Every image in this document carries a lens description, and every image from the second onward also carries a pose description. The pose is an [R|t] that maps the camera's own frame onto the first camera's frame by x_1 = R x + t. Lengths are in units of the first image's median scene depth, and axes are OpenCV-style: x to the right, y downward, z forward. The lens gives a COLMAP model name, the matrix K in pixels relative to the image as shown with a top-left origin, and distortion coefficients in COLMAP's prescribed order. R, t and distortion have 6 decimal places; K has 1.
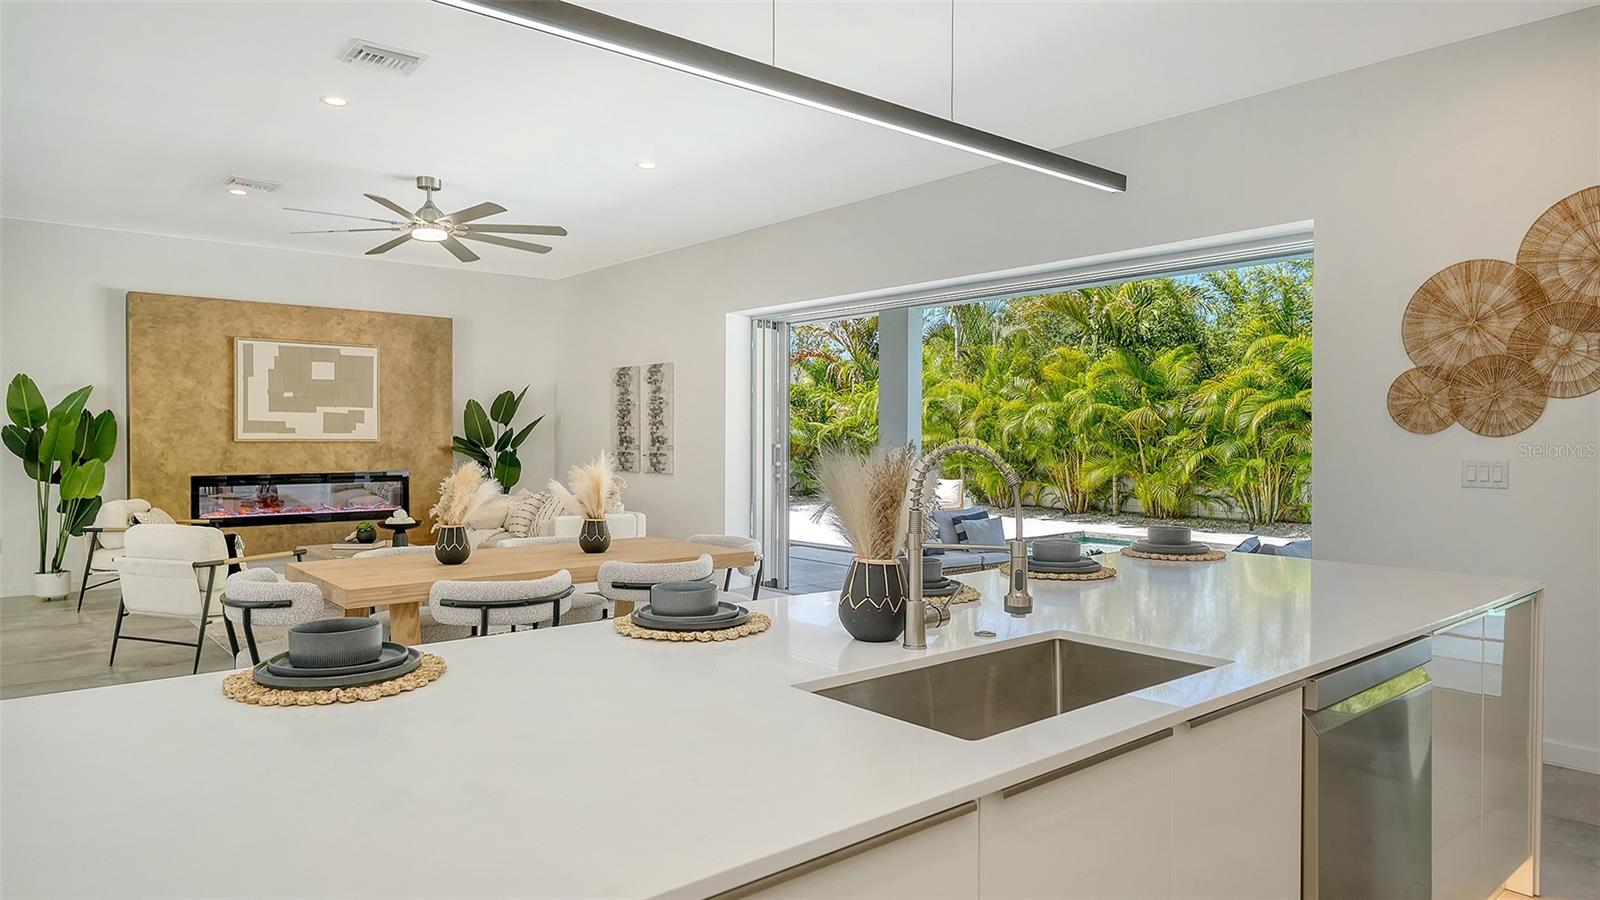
lens RADIAL K [[981.6, 0, 812.2], [0, 981.6, 433.0], [0, 0, 1]] dist [0.001188, 0.001858]
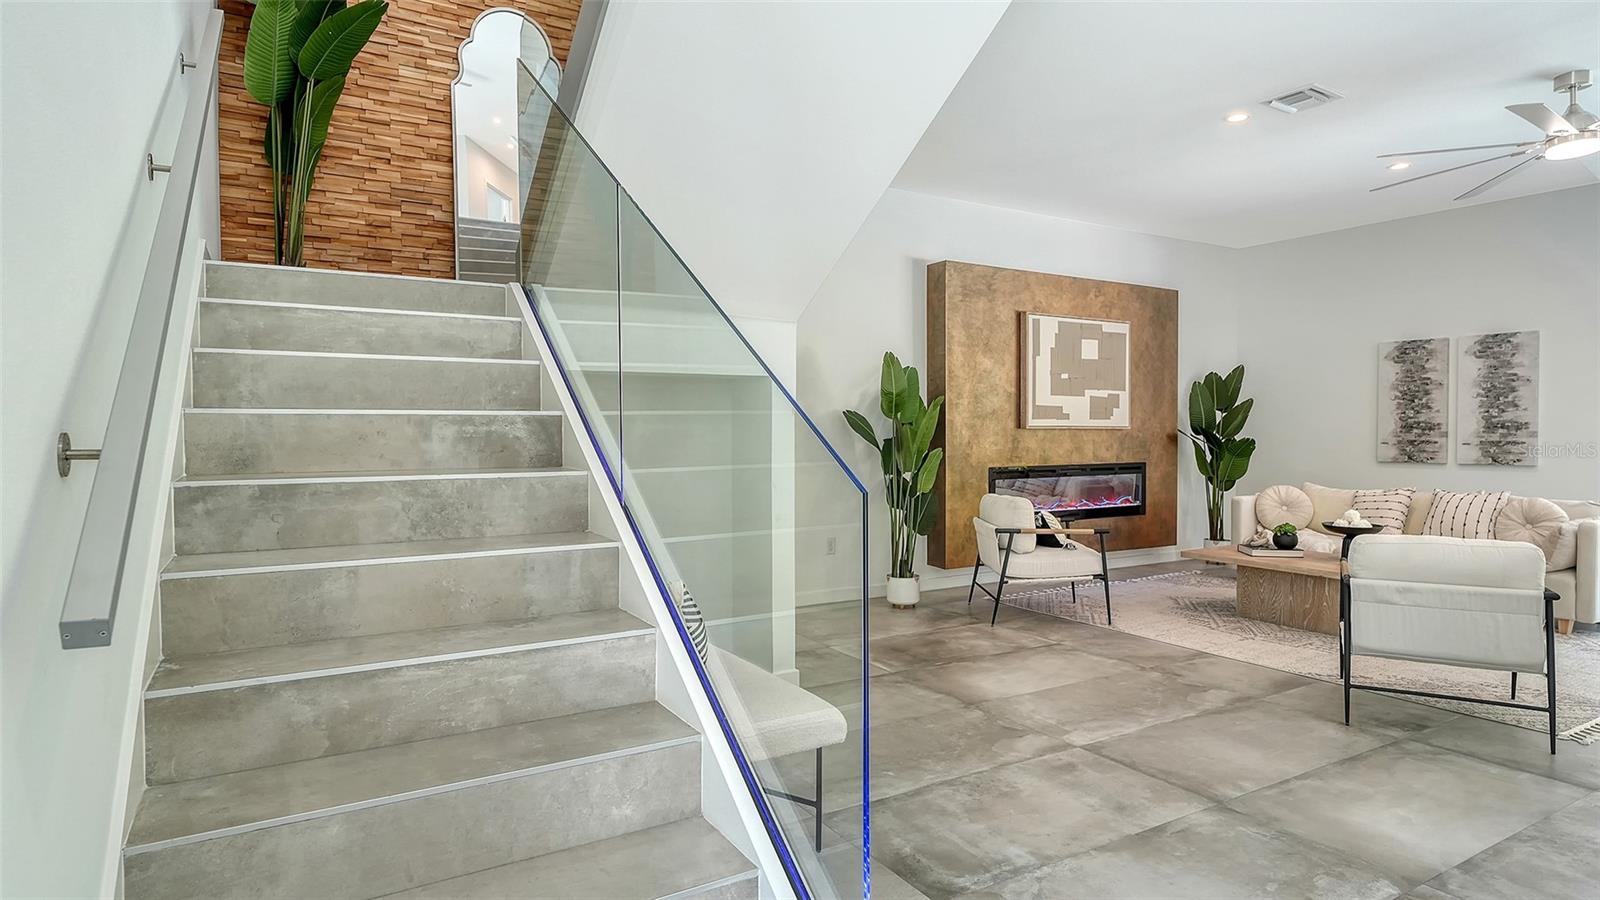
lens RADIAL K [[896.2, 0, 843.1], [0, 896.2, 454.5], [0, 0, 1]] dist [0.002526, 0.004075]
pose [[0.991892, -0.000530, -0.127082, -0.629544], [0.004791, 0.999436, 0.033228, 0.003751], [0.126993, -0.033568, 0.991336, 0.167812]]
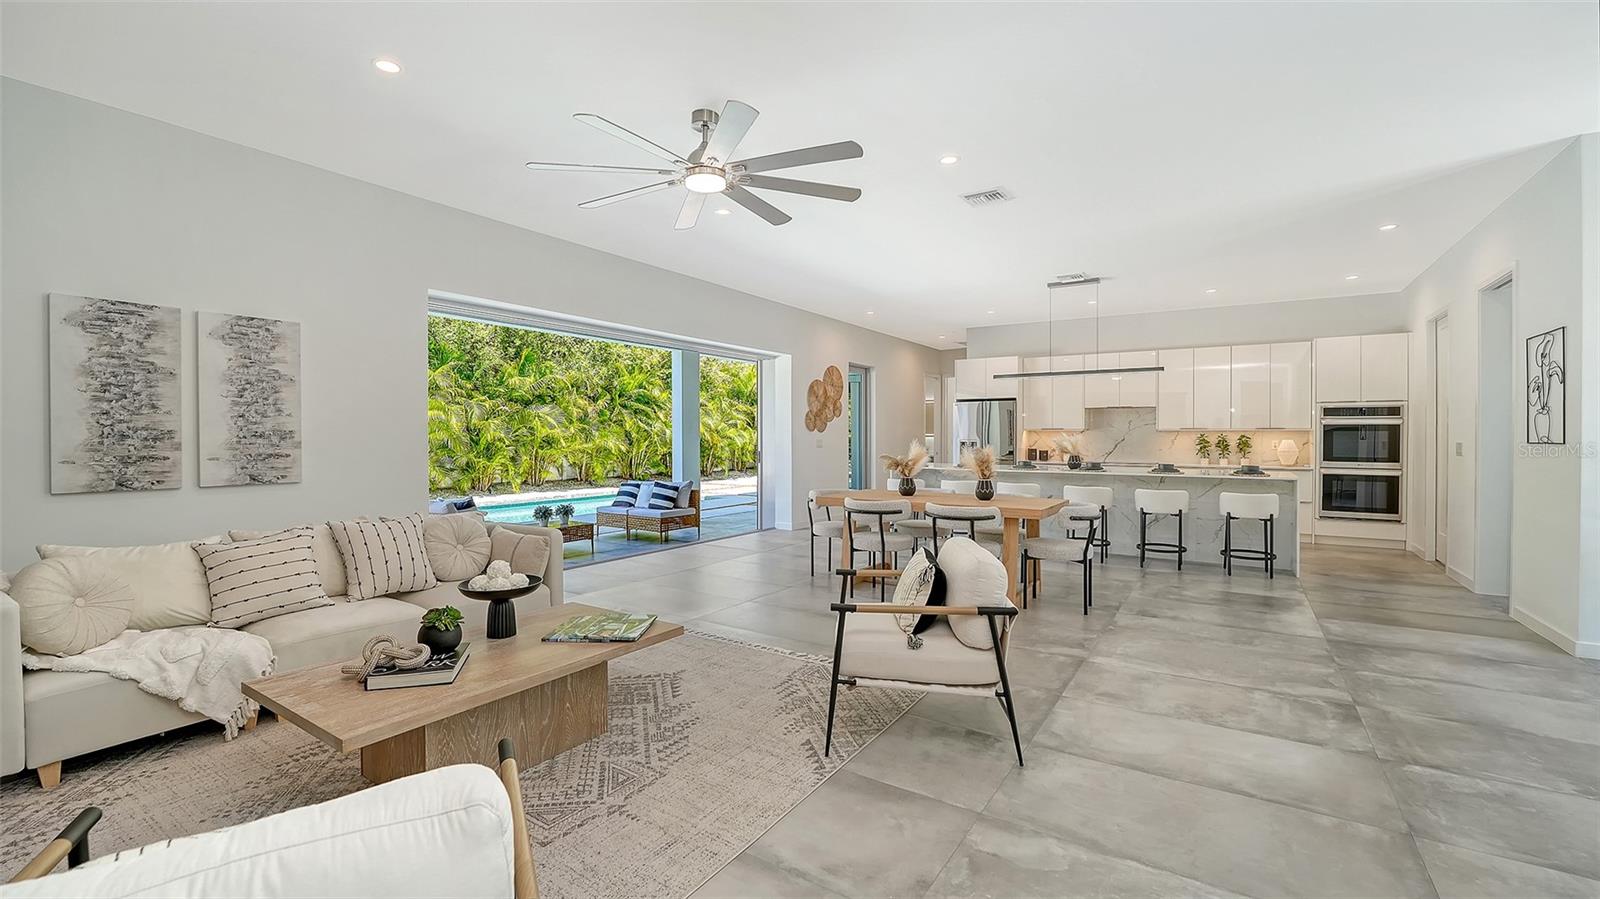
lens RADIAL K [[681.4, 0, 778.1], [0, 681.4, 432.8], [0, 0, 1]] dist [-0.018663, 0.000883]
pose [[-0.274084, -0.000843, 0.961705, -0.700064], [-0.007041, 0.999975, -0.001130, 0.004383], [-0.961680, -0.007081, -0.274083, 0.805397]]
